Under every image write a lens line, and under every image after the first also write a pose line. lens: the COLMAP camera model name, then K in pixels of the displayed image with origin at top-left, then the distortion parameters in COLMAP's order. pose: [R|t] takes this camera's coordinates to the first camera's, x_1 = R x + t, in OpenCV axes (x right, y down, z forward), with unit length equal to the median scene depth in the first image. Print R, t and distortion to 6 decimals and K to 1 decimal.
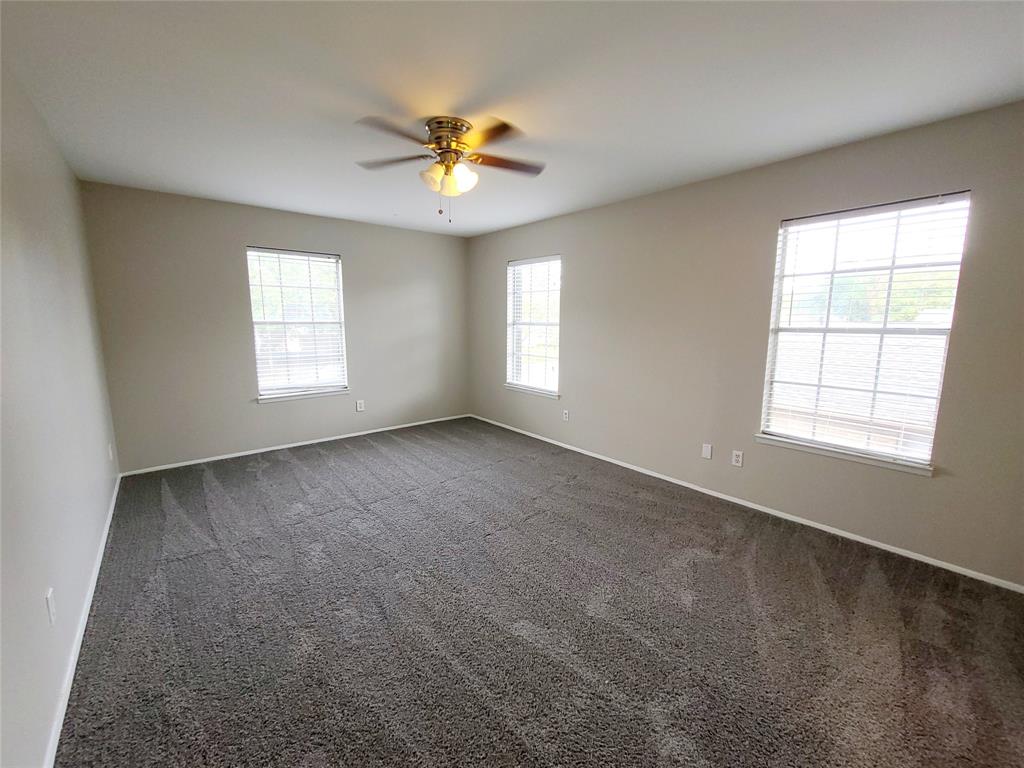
lens RADIAL K [[417.4, 0, 516.8], [0, 417.4, 382.2], [0, 0, 1]] dist [0.004864, -0.003685]
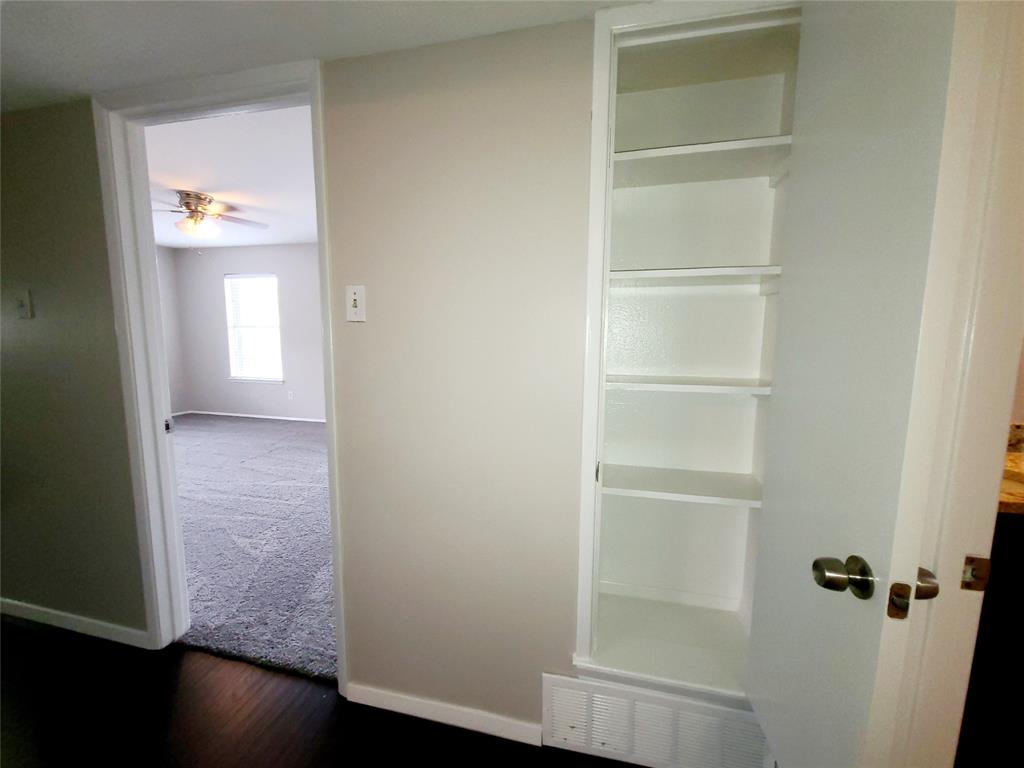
lens RADIAL K [[417.4, 0, 516.0], [0, 417.4, 378.1], [0, 0, 1]] dist [0.004864, -0.003685]
pose [[0.804412, -0.080061, 0.588652, -0.169519], [0.100579, 0.994927, -0.002127, 0.207734], [-0.585496, 0.060917, 0.808384, -0.970759]]
